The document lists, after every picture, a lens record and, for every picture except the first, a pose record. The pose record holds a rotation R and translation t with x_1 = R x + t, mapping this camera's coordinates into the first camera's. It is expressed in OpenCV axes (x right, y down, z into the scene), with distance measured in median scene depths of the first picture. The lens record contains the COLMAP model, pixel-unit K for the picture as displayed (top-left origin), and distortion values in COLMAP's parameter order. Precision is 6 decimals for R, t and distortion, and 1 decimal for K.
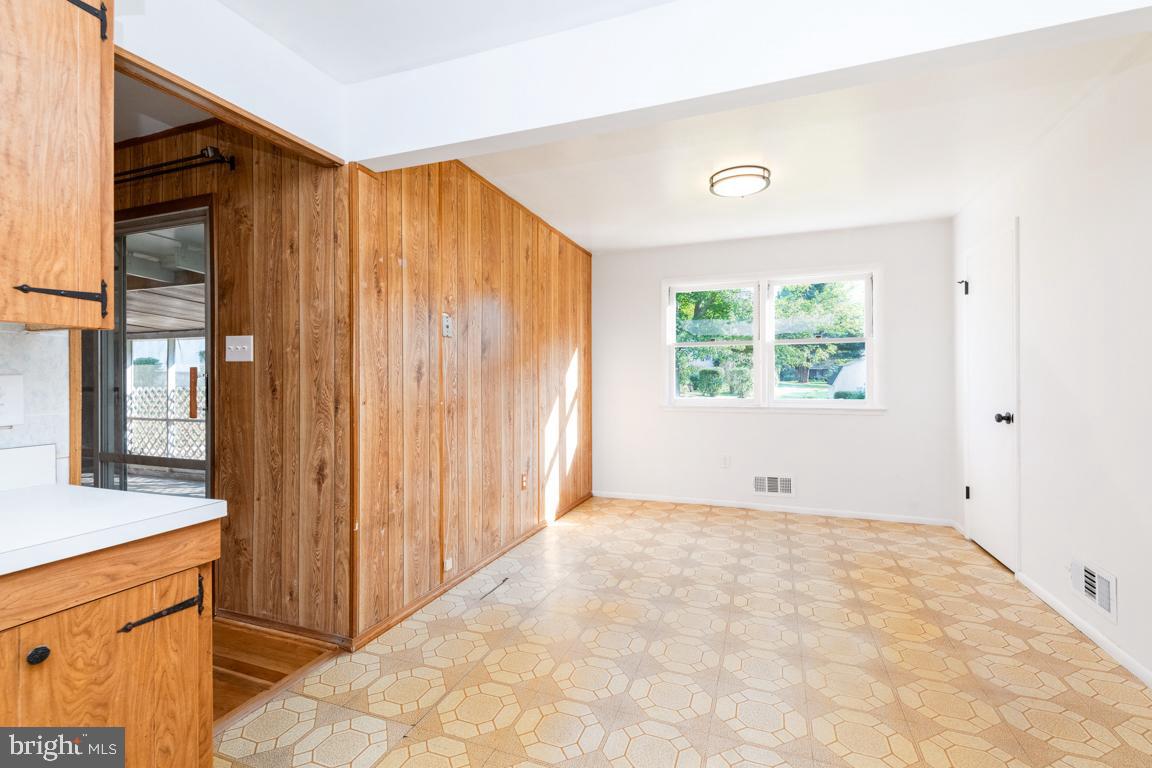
lens RADIAL K [[516.9, 0, 576.0], [0, 516.9, 384.0], [0, 0, 1]] dist [-0.002873, -0.000654]
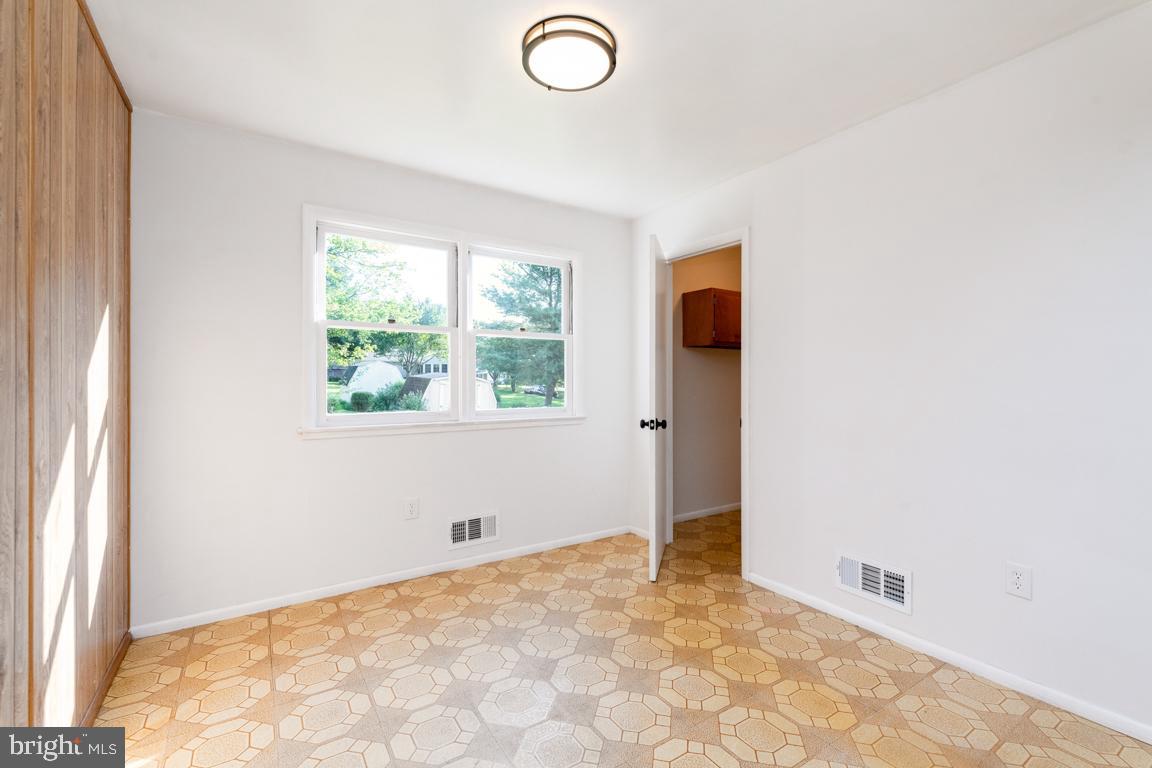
lens RADIAL K [[516.9, 0, 576.0], [0, 516.9, 384.0], [0, 0, 1]] dist [-0.002873, -0.000654]
pose [[0.590313, -0.002995, 0.807169, -0.118097], [0.001464, 0.999995, 0.002639, -0.009641], [-0.807173, -0.000377, 0.590314, 0.475473]]
